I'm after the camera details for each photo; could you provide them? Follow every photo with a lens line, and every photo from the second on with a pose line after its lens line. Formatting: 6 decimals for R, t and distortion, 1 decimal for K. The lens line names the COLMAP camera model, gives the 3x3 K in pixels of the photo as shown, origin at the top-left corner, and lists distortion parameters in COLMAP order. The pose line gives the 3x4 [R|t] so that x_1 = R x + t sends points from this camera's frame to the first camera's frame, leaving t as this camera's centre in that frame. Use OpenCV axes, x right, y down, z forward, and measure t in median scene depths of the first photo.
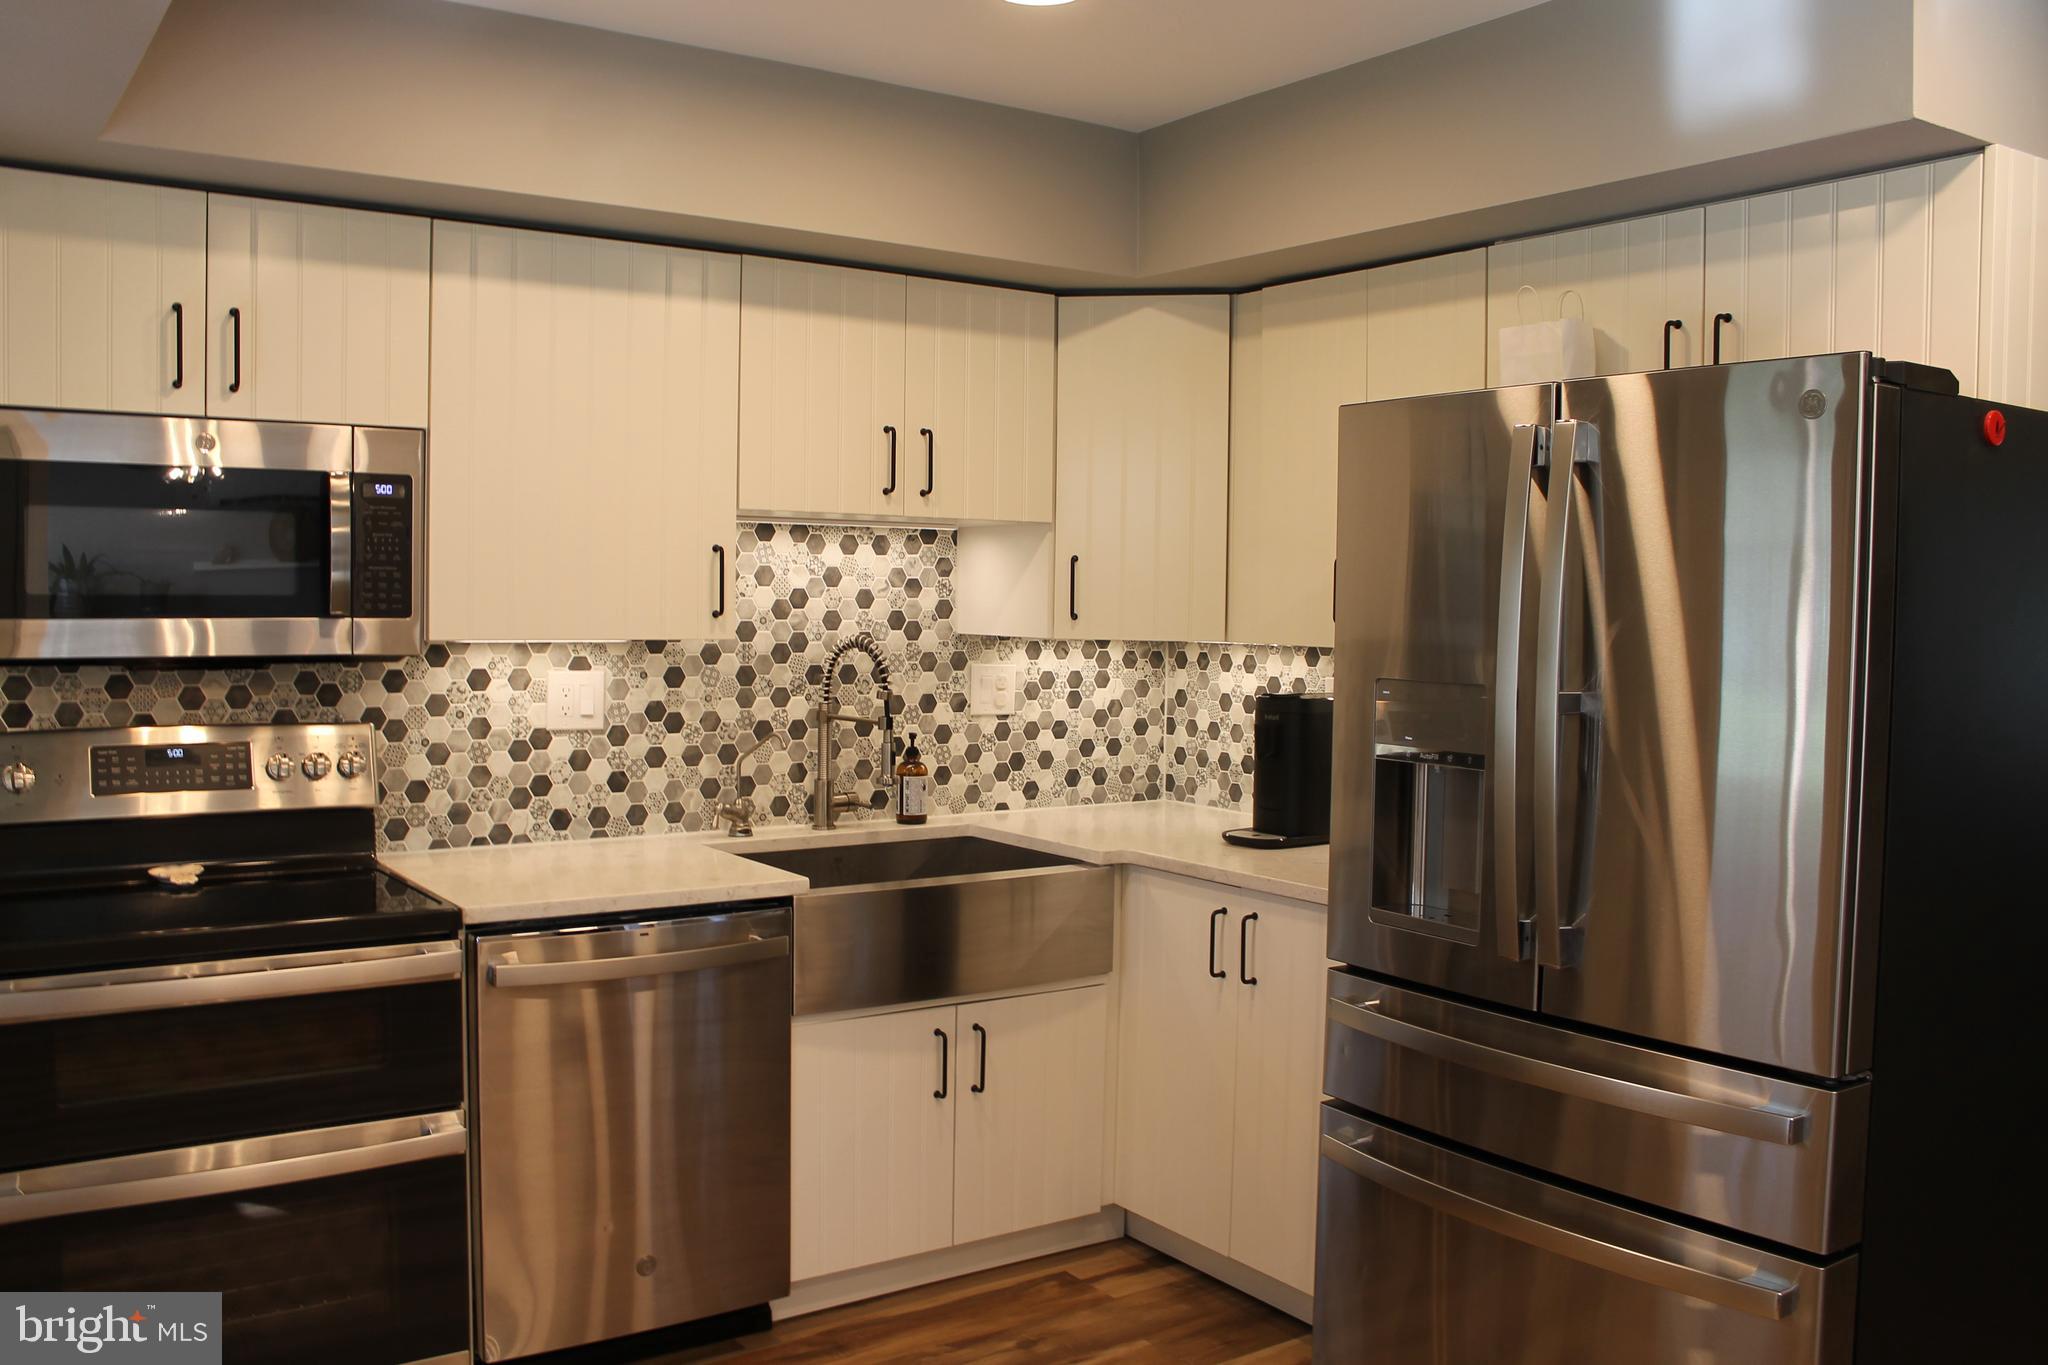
lens RADIAL K [[1741.7, 0, 1024.0], [0, 1741.7, 682.5], [0, 0, 1]] dist [-0.142530, 0.118533]
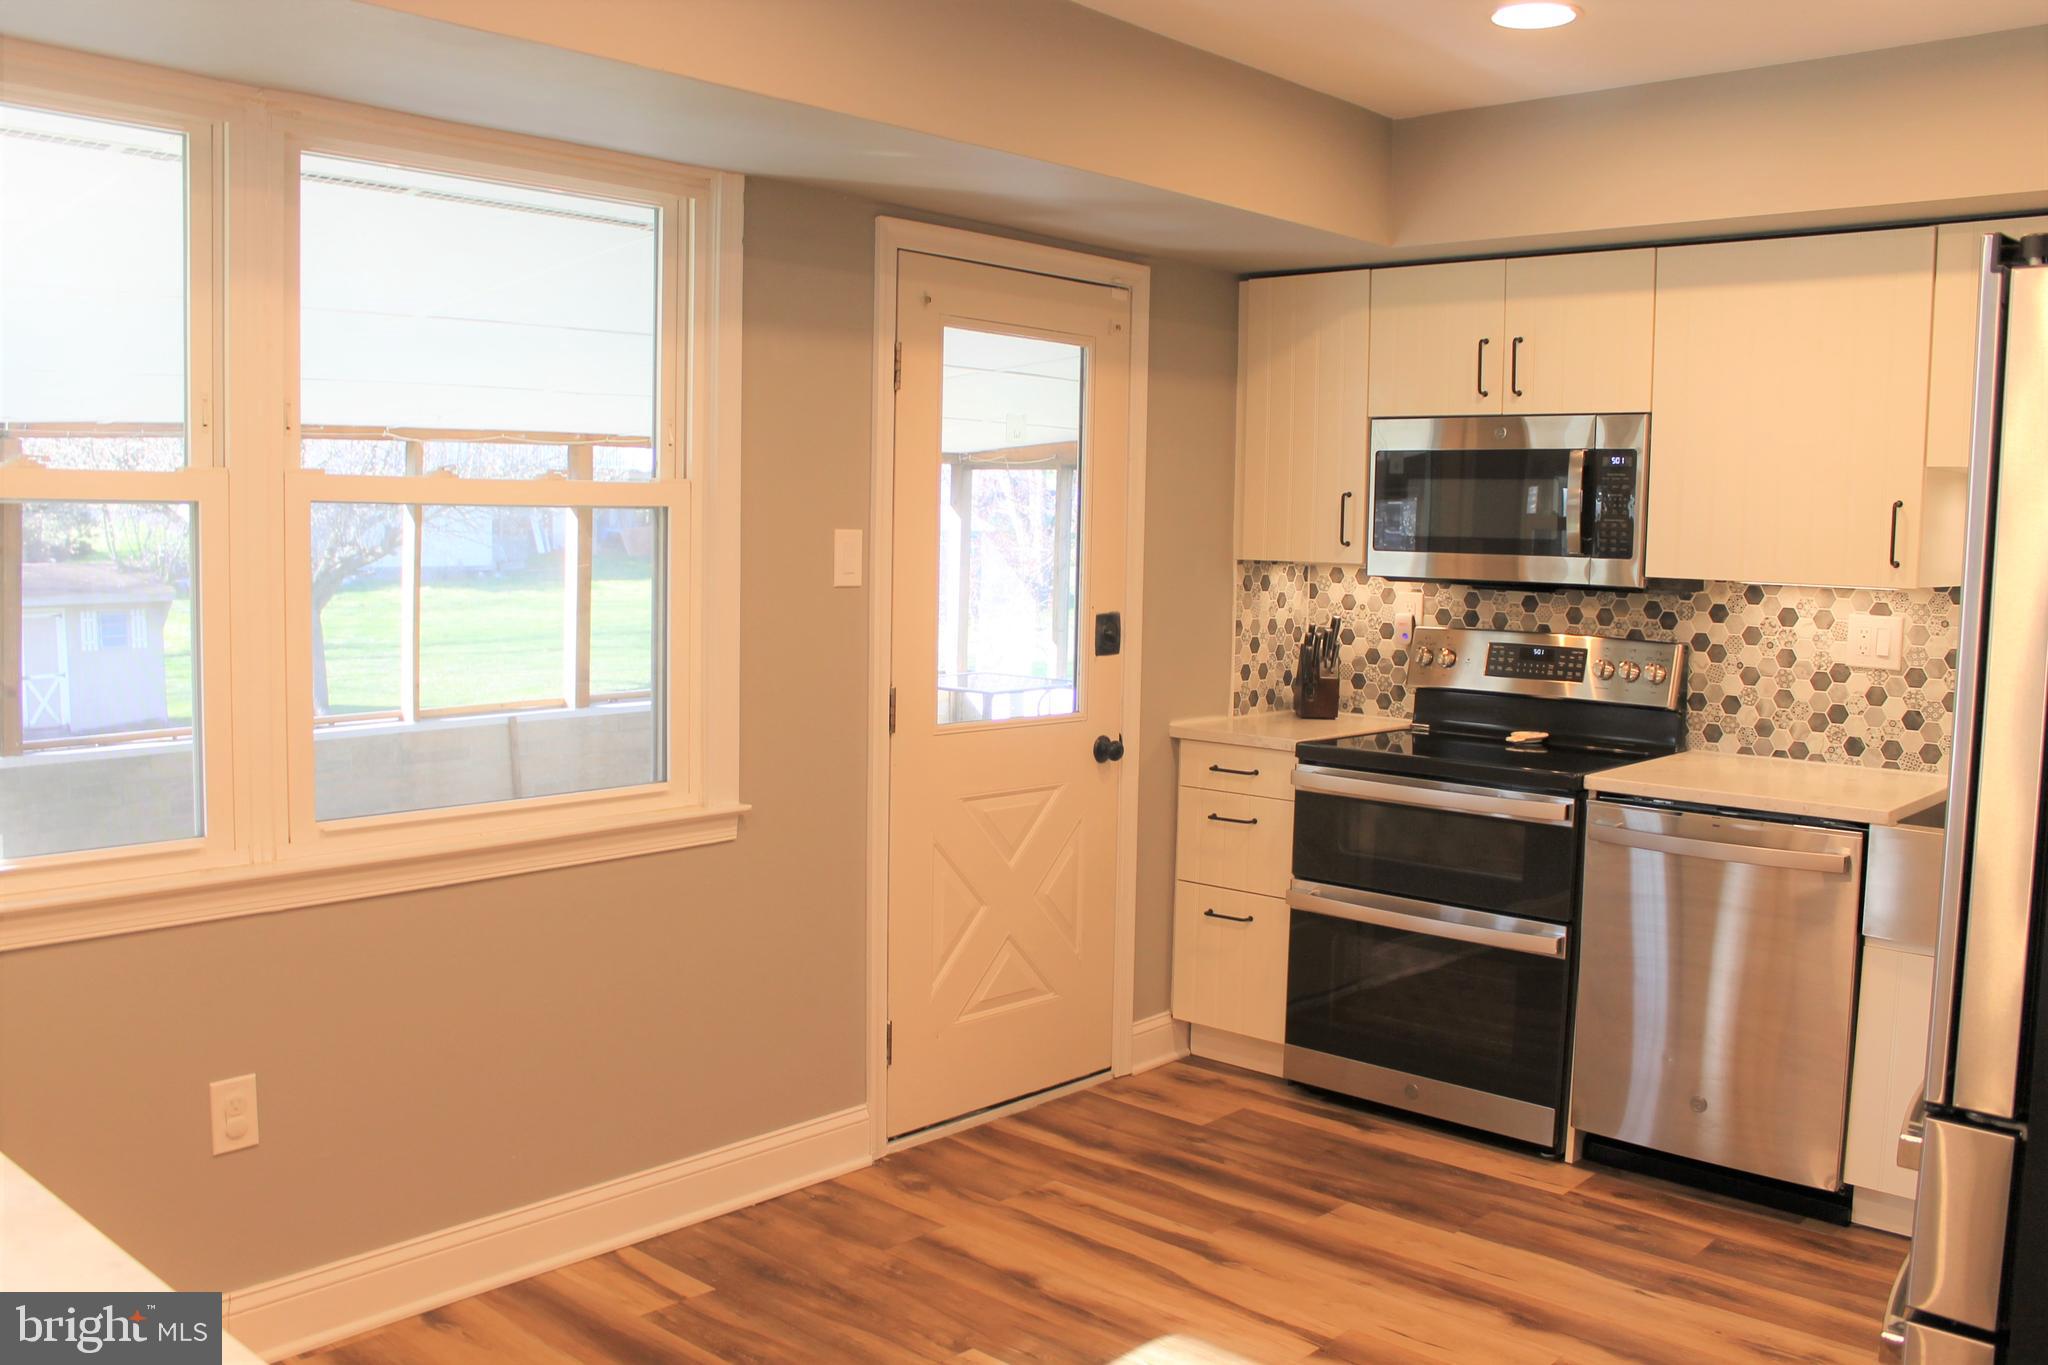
lens RADIAL K [[1741.7, 0, 1024.0], [0, 1741.7, 682.5], [0, 0, 1]] dist [-0.142530, 0.118533]
pose [[0.233931, 0.081964, -0.968792, 0.695714], [-0.064646, 0.995546, 0.068618, -0.003098], [0.970102, 0.046577, 0.238188, 0.214860]]
